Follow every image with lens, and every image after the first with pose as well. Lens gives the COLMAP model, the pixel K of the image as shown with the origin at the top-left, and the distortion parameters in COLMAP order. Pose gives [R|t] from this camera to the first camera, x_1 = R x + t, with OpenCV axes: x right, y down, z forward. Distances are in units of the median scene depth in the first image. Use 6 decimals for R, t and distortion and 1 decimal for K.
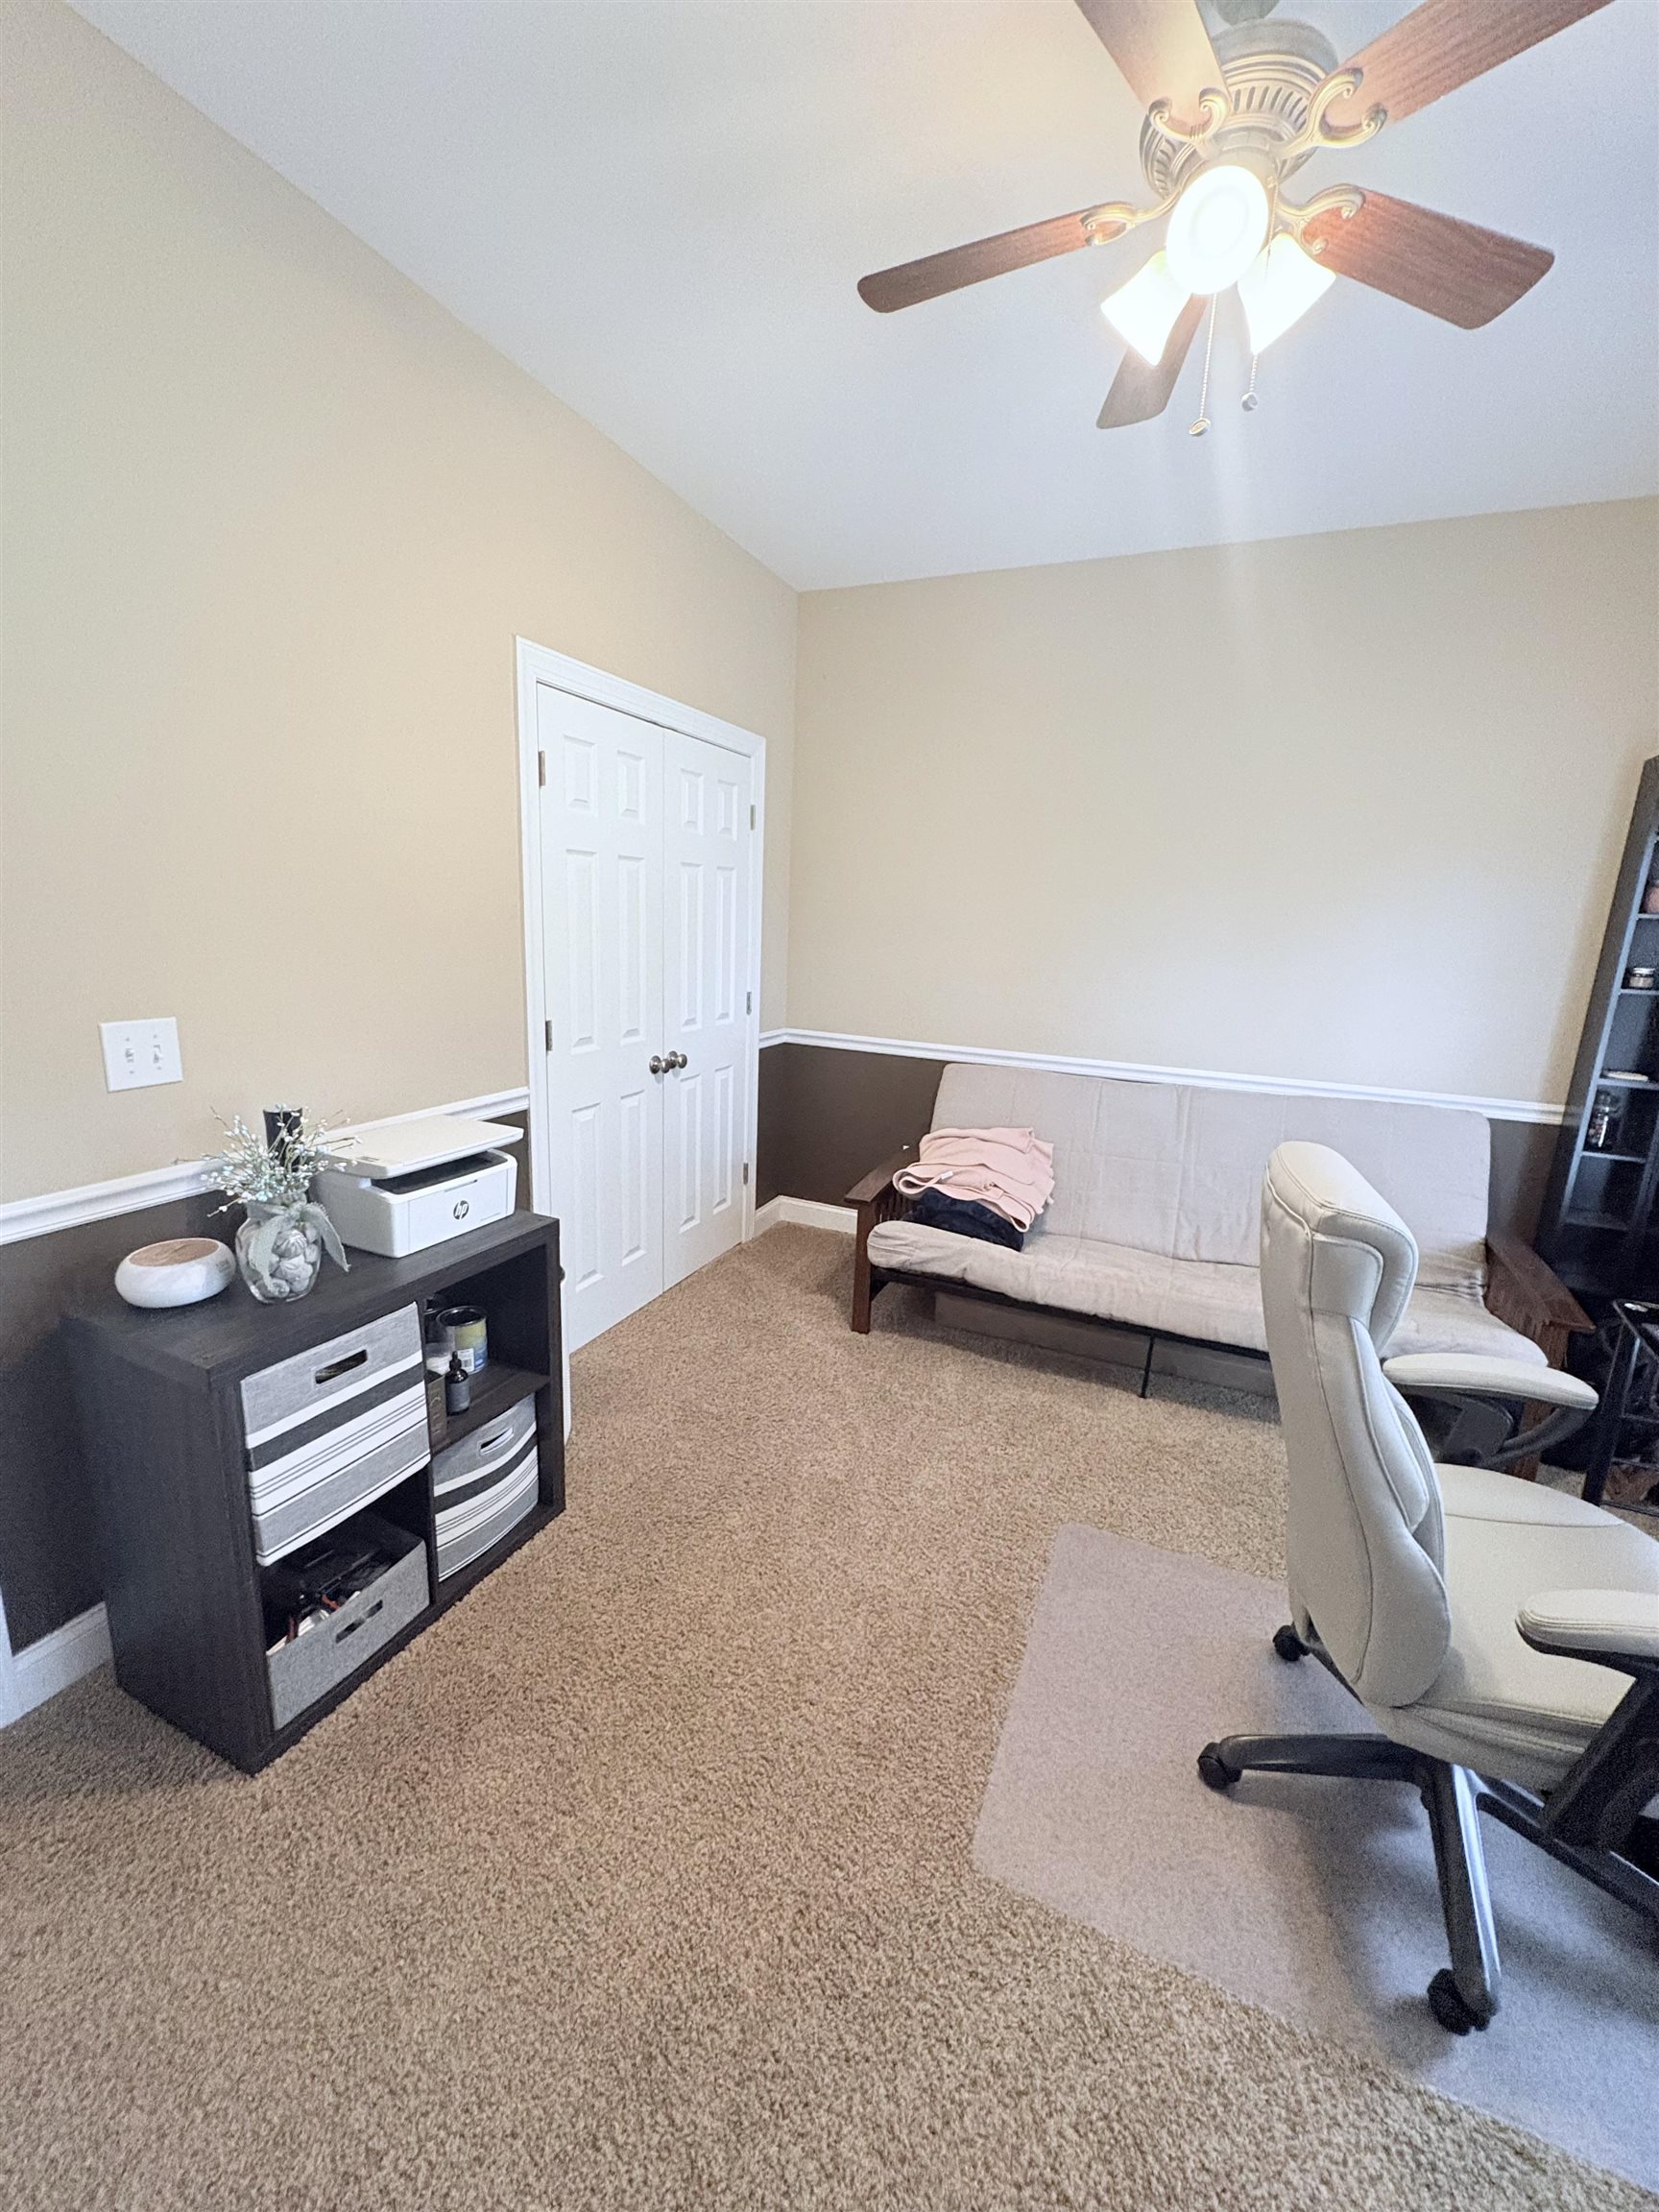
lens RADIAL K [[881.5, 0, 826.6], [0, 881.5, 1104.9], [0, 0, 1]] dist [0.001535, 0.000104]
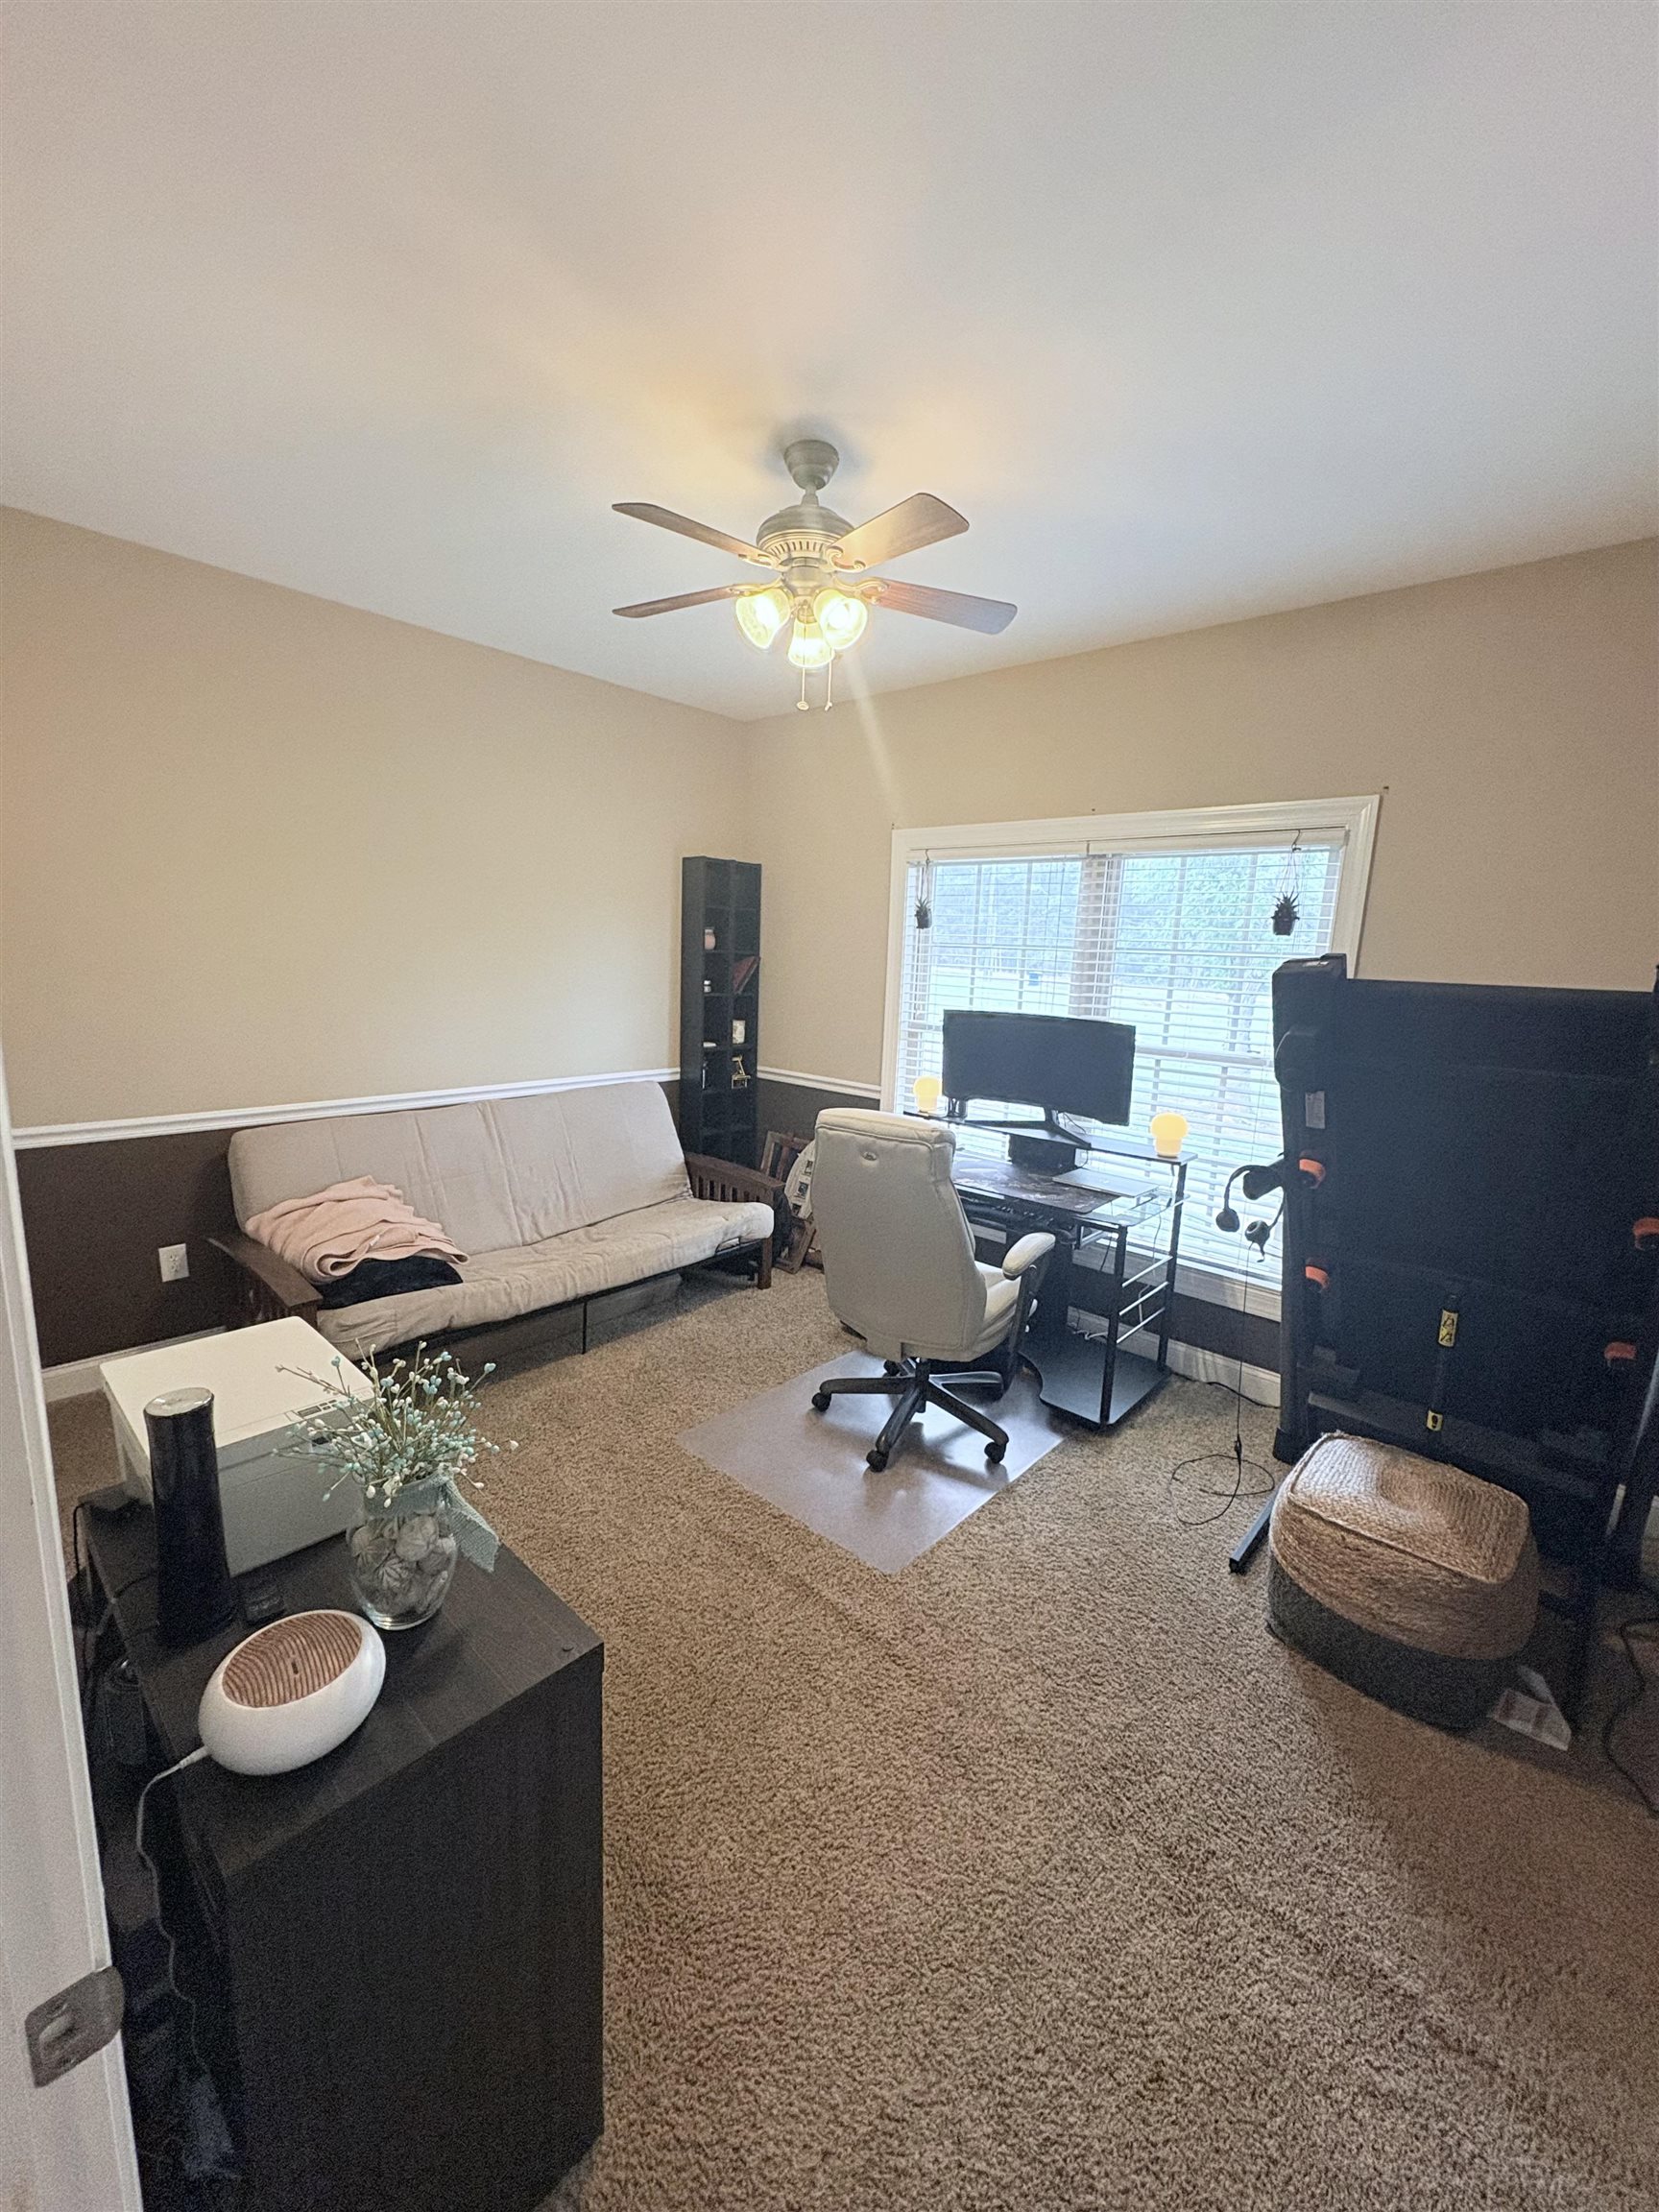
lens RADIAL K [[881.5, 0, 826.6], [0, 881.5, 1104.9], [0, 0, 1]] dist [0.001535, 0.000104]
pose [[0.283039, -0.188151, 0.940472, -0.614329], [0.182665, 0.973196, 0.139724, -0.108953], [-0.941553, 0.132244, 0.309821, 0.257879]]
